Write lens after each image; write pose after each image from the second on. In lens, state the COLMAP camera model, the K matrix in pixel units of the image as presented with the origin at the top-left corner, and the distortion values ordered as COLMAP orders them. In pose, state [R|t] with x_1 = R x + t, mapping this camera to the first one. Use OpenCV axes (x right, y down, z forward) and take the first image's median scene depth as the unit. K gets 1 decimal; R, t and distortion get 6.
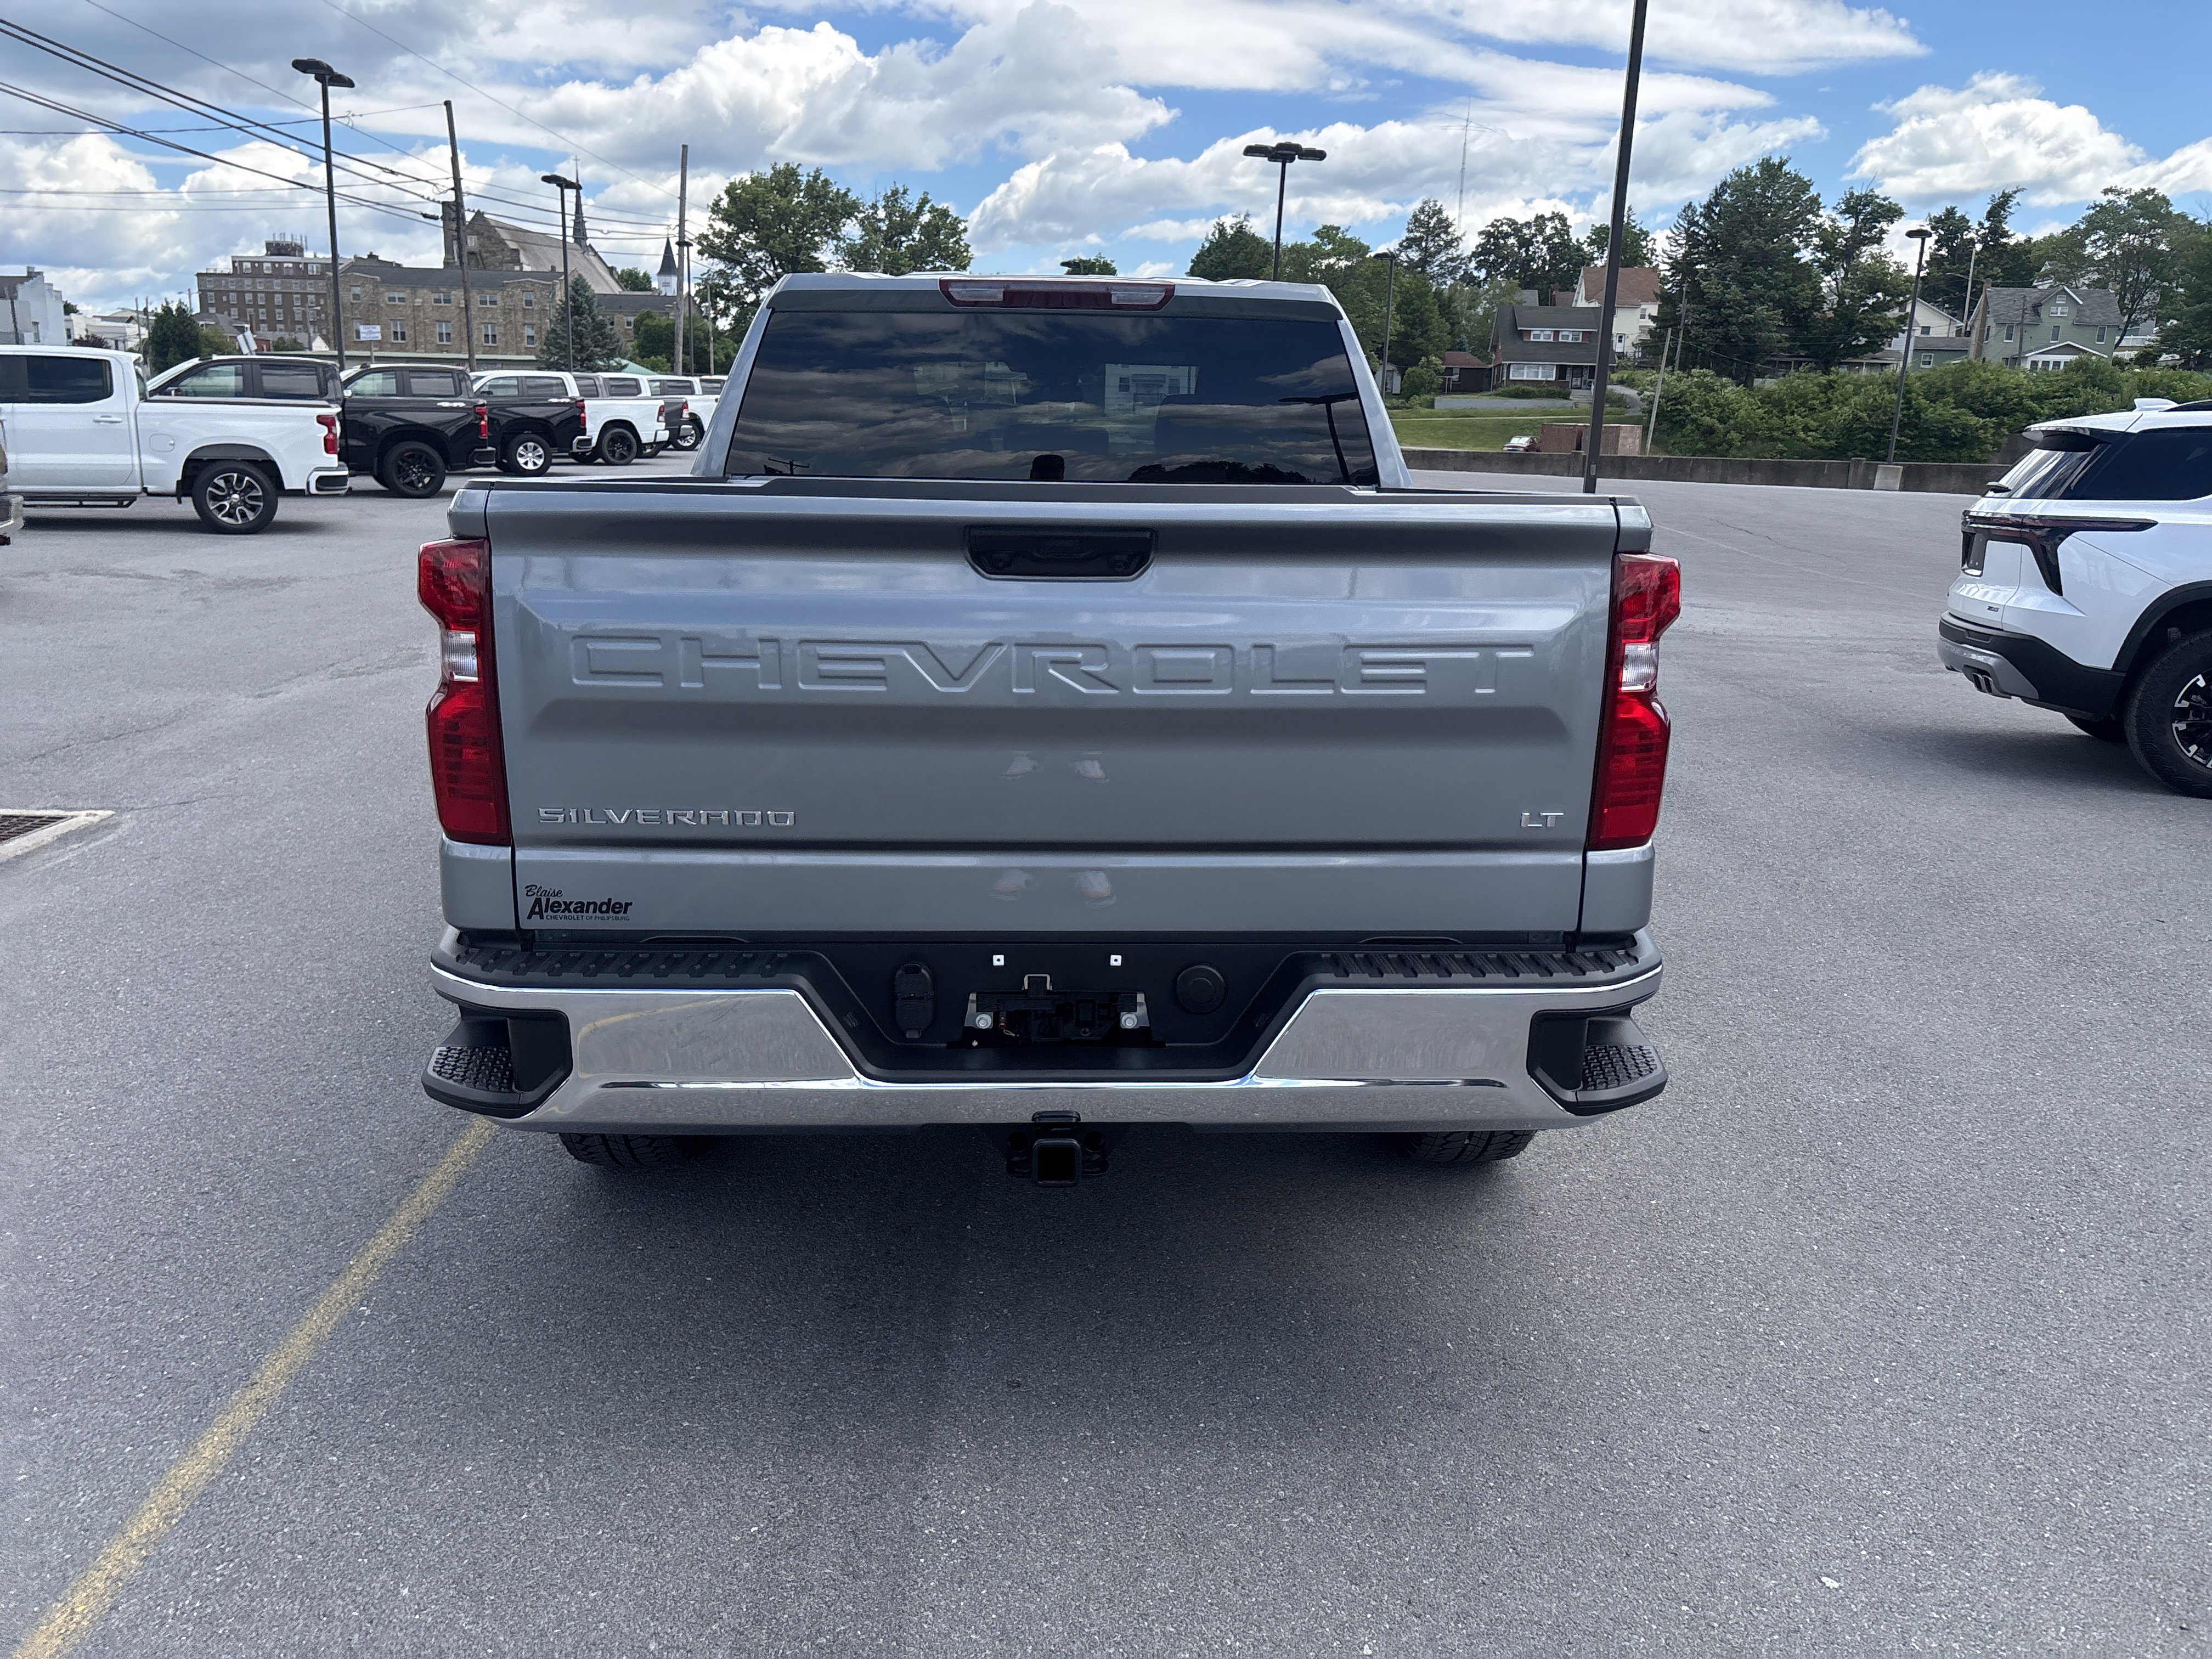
lens RADIAL K [[1686.5, 0, 1107.7], [0, 1686.5, 804.0], [0, 0, 1]] dist [0.031633, -0.004146]
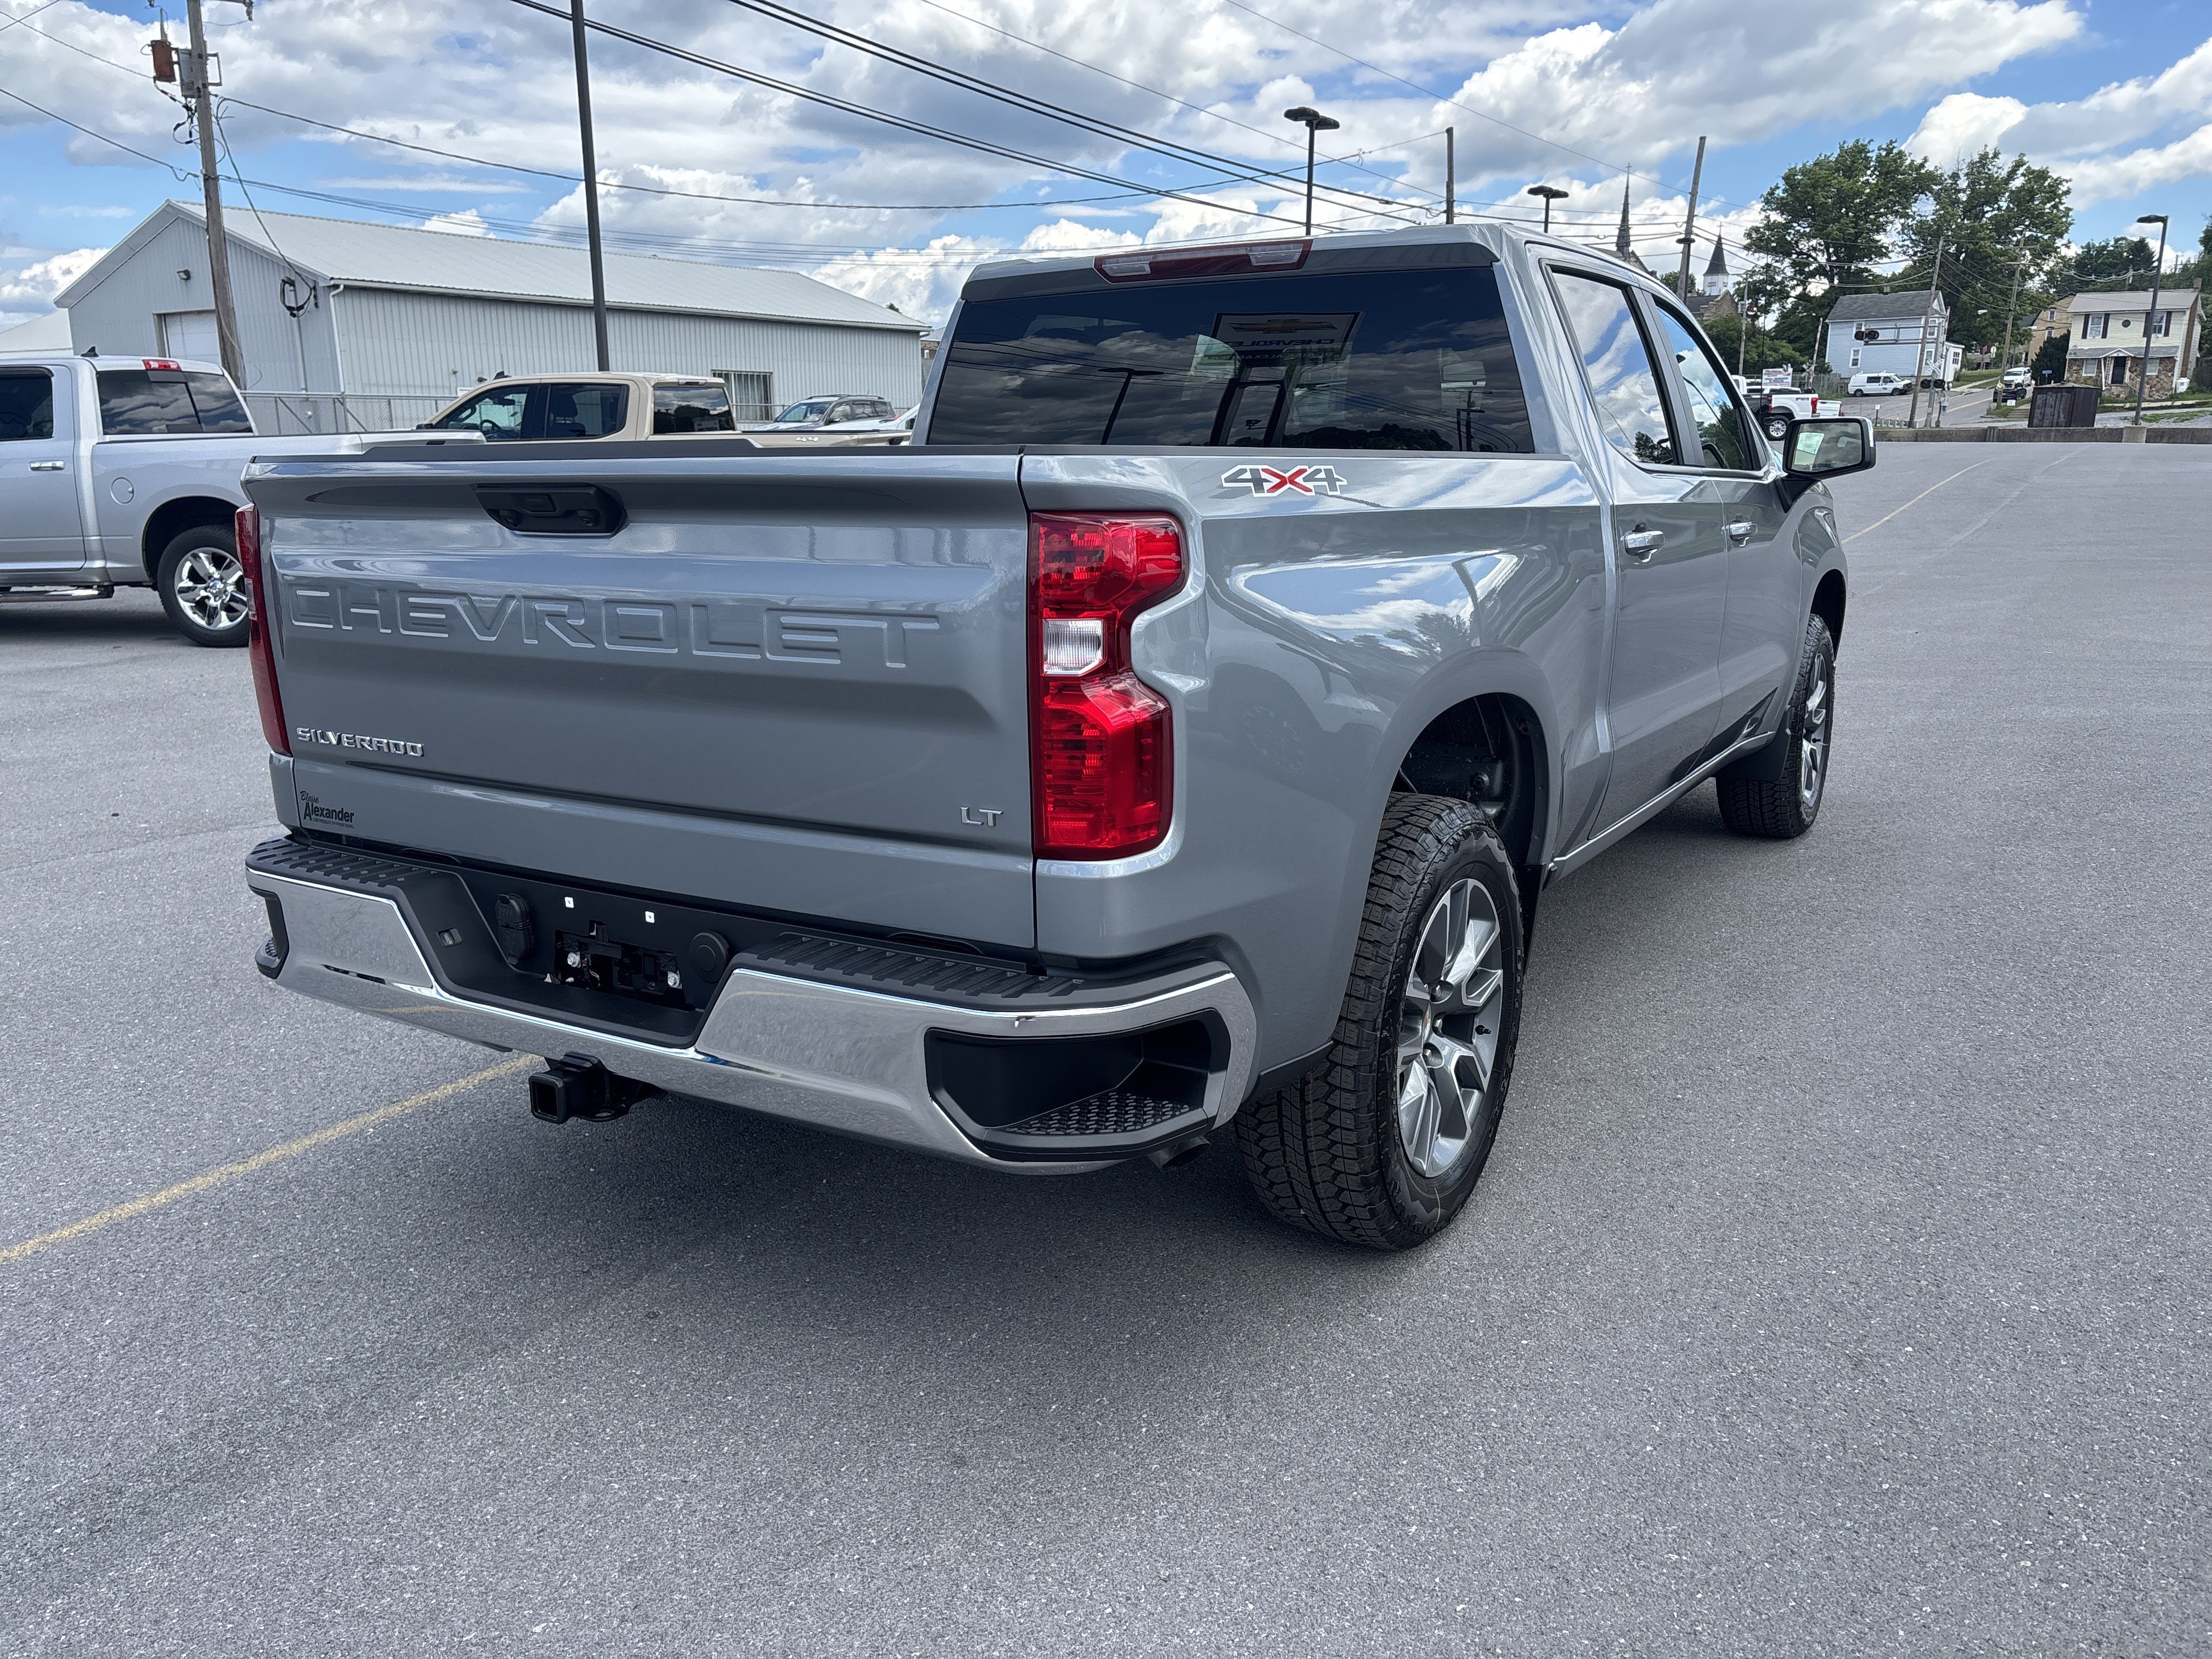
lens RADIAL K [[1690.3, 0, 1113.0], [0, 1690.3, 853.4], [0, 0, 1]] dist [0.022568, -0.001419]
pose [[0.833505, 0.105793, -0.542289, 0.067389], [-0.093827, 0.994344, 0.049769, -0.001863], [0.544486, 0.009399, 0.838717, 0.025541]]
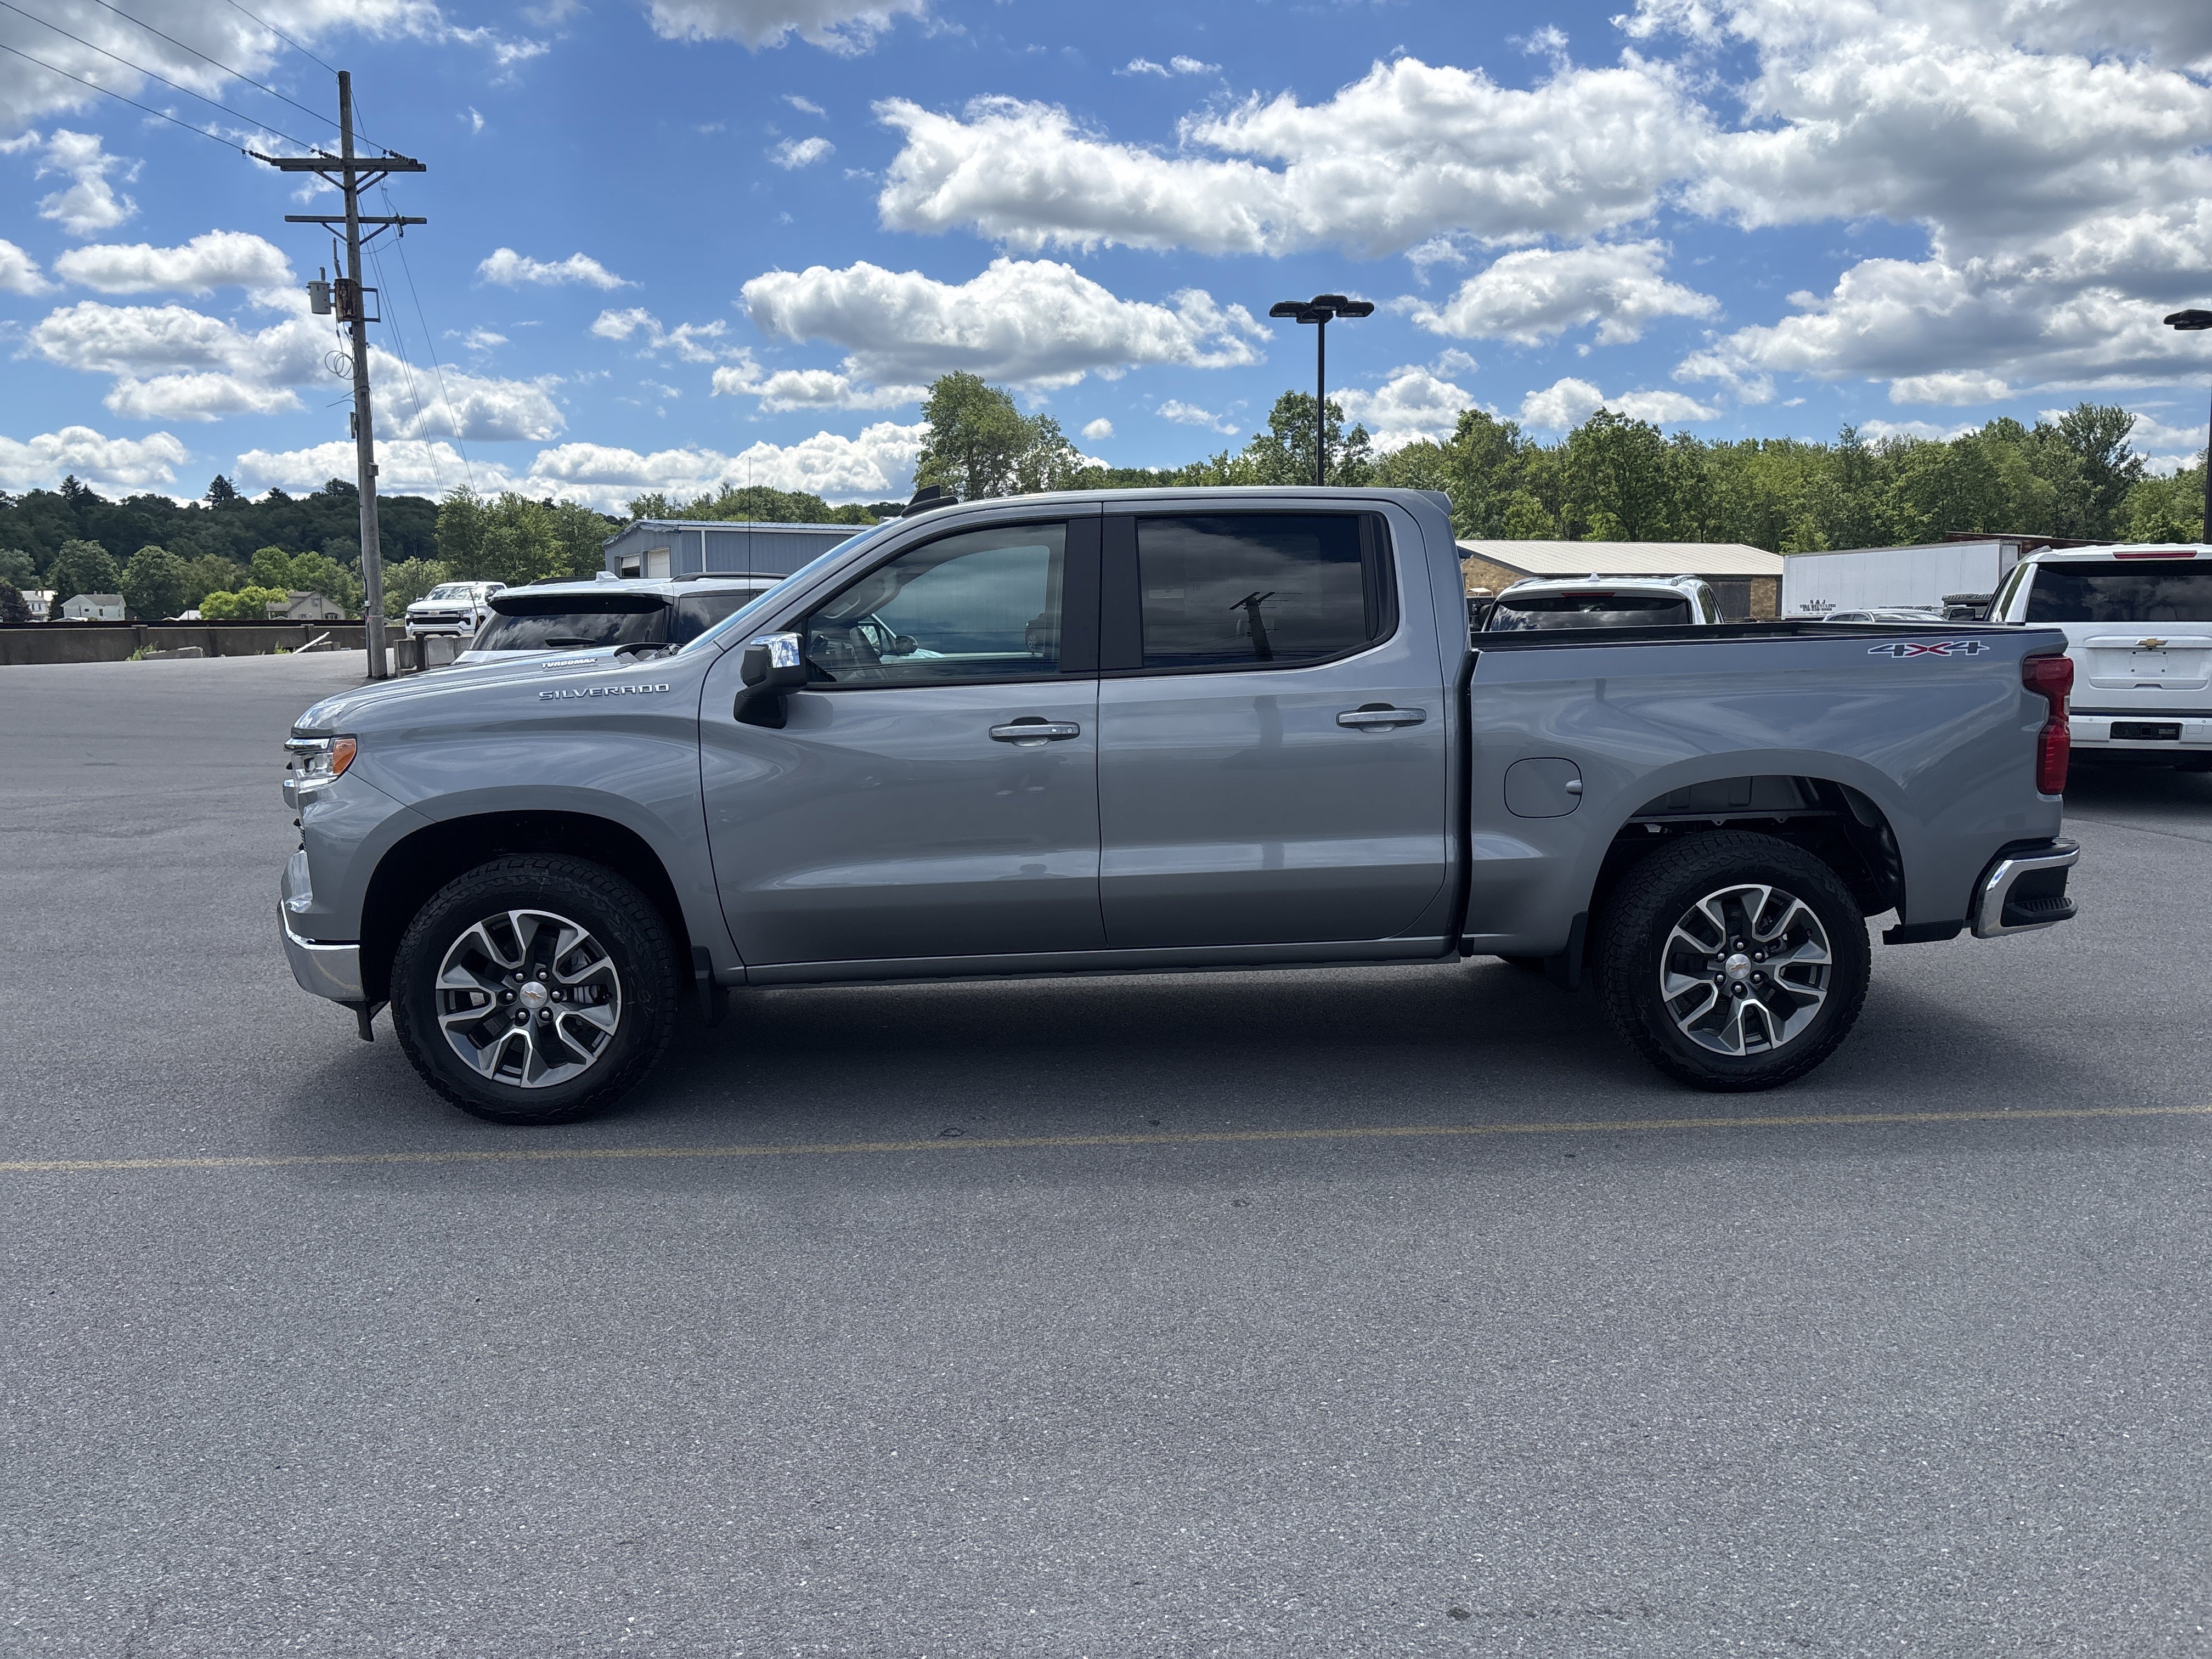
lens RADIAL K [[1686.5, 0, 1107.7], [0, 1686.5, 804.0], [0, 0, 1]] dist [0.031633, -0.004146]
pose [[-0.065126, -0.140341, 0.987959, -0.196389], [0.226985, 0.962023, 0.151620, -0.042682], [-0.971718, 0.234126, -0.030797, 0.183424]]
